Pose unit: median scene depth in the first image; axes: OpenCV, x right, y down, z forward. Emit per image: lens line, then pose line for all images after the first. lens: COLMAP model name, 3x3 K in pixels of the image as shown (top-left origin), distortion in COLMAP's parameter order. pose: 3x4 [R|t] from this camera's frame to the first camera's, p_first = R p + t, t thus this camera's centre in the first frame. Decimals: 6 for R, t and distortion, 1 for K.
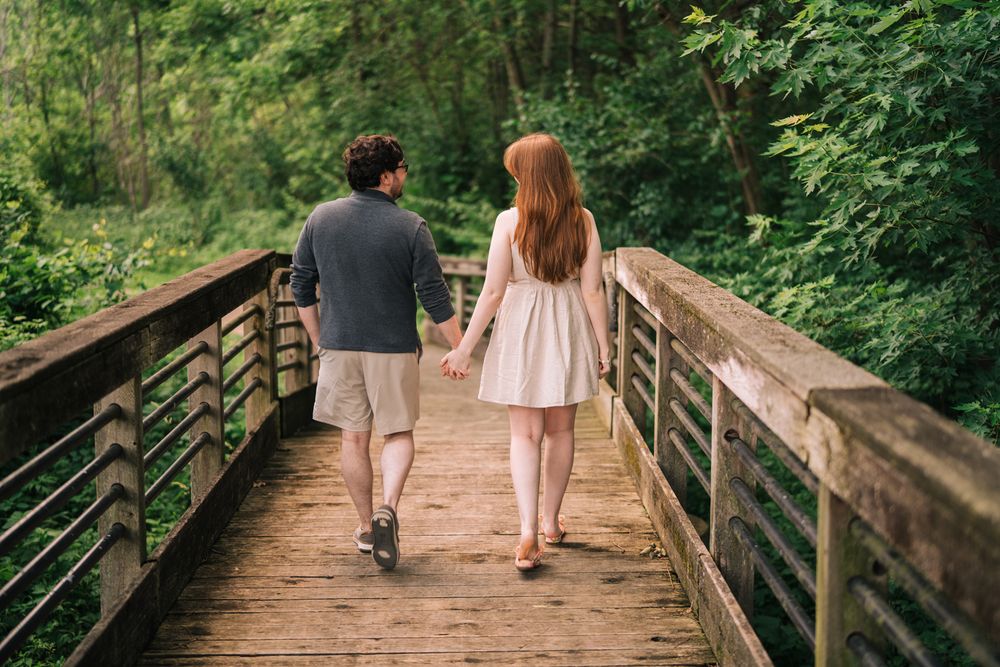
lens RADIAL K [[1445.2, 0, 500.0], [0, 1445.2, 333.5], [0, 0, 1]] dist [0.009075, -0.037085]
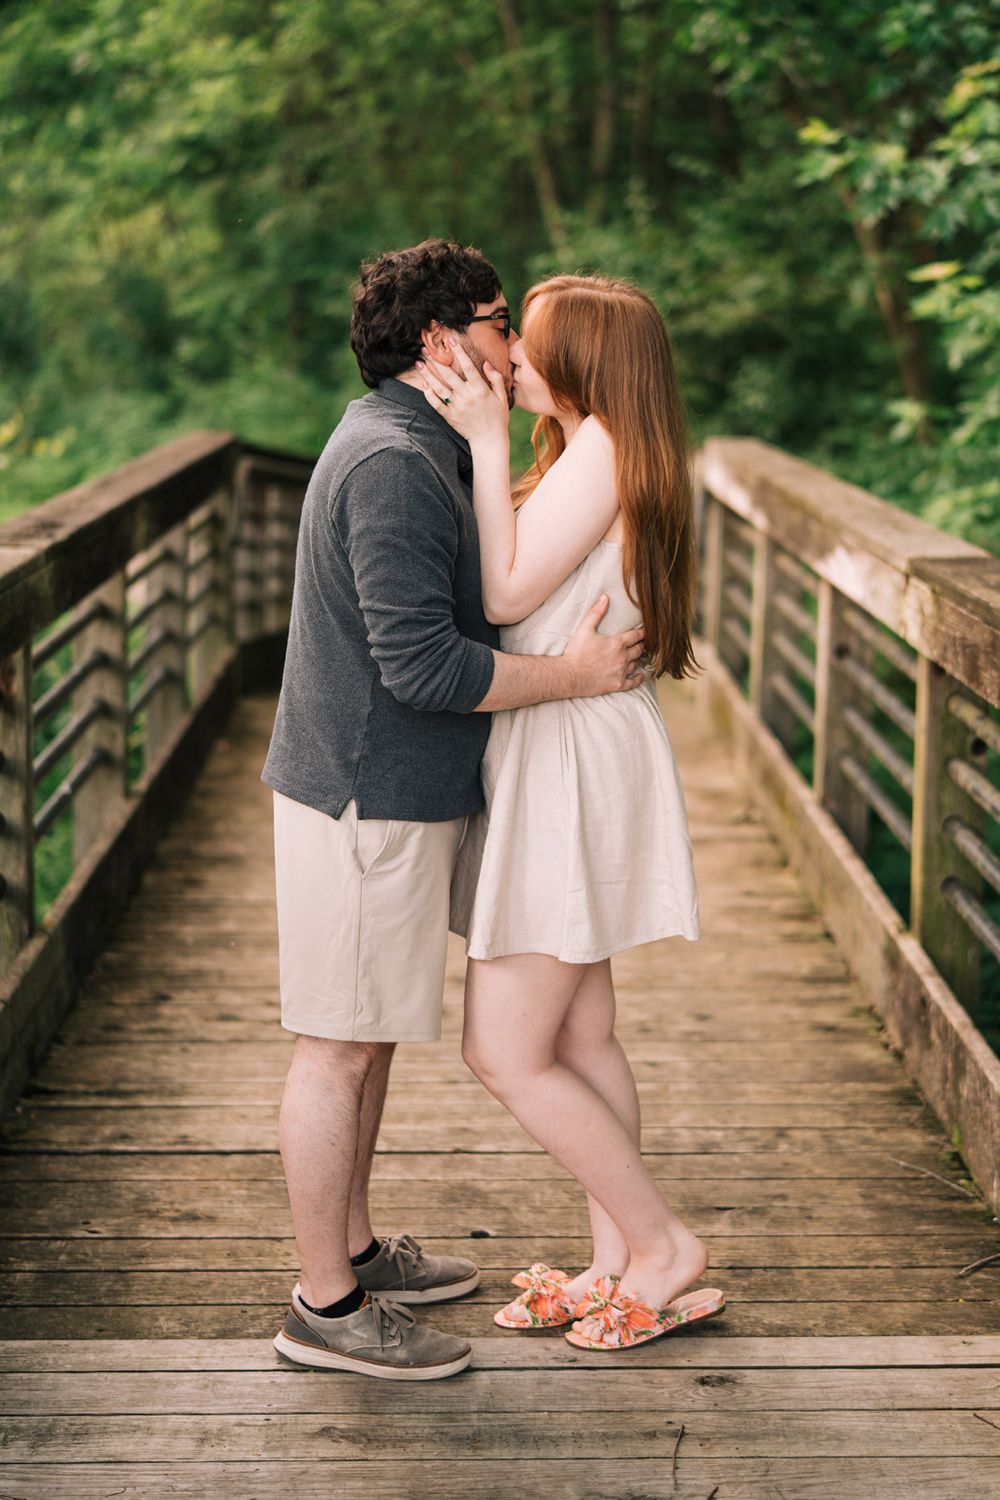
lens RADIAL K [[2832.7, 0, 500.0], [0, 2832.7, 750.0], [0, 0, 1]] dist [0.015422, -0.022465]
pose [[0.999778, 0.017821, 0.011200, -0.042186], [-0.018137, 0.999421, 0.028805, 0.064905], [-0.010680, -0.029002, 0.999522, -0.490195]]
